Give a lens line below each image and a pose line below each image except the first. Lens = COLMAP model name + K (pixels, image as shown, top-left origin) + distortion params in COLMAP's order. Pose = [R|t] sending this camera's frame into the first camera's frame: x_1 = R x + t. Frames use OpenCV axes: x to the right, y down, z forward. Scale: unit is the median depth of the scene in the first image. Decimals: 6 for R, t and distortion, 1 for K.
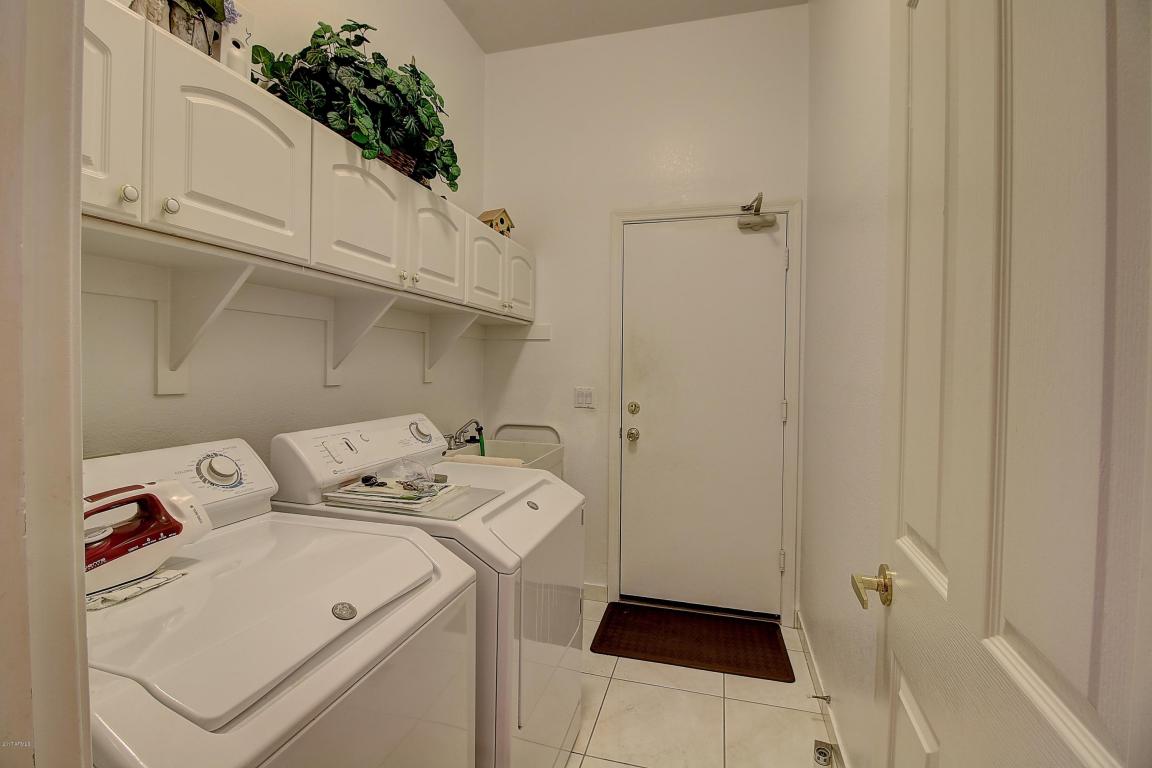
lens RADIAL K [[531.4, 0, 568.9], [0, 531.4, 378.9], [0, 0, 1]] dist [-0.007520, -0.007629]
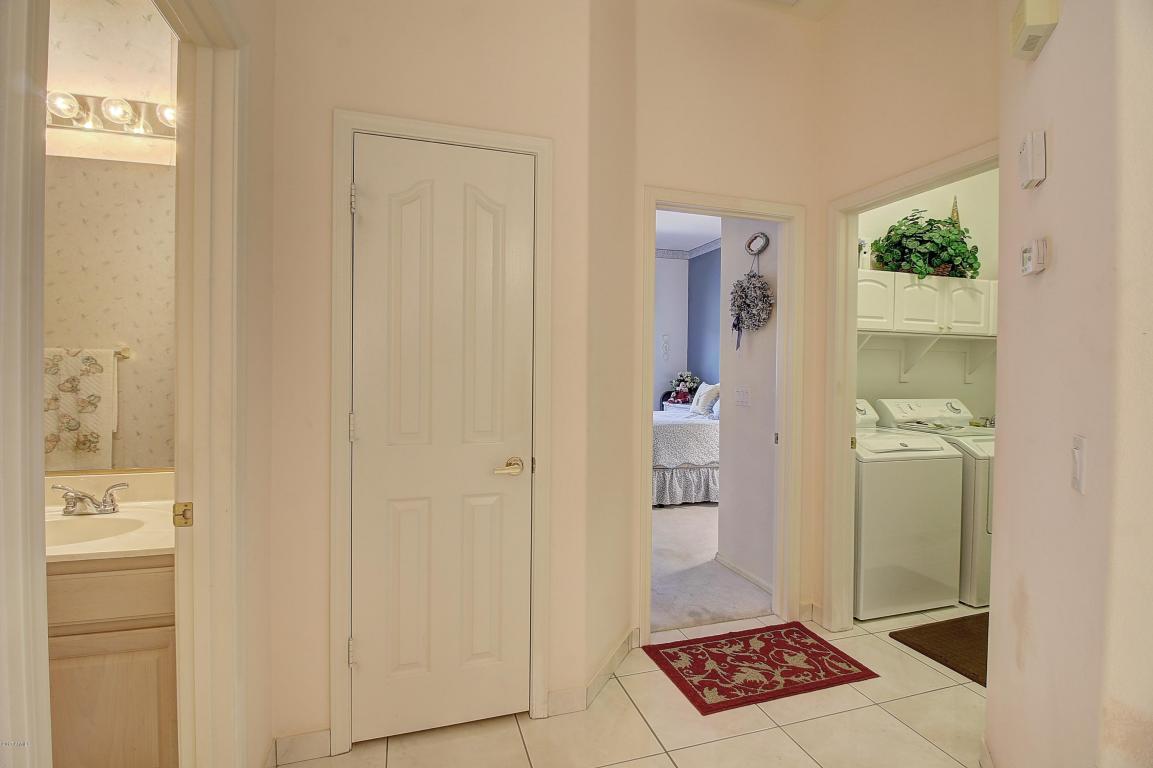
lens RADIAL K [[531.8, 0, 554.3], [0, 531.8, 366.2], [0, 0, 1]] dist [-0.007520, -0.007629]
pose [[0.532418, -0.002252, -0.846478, 0.672721], [-0.025012, 0.999518, -0.018392, 0.029431], [0.846112, 0.030964, 0.532105, -1.459091]]
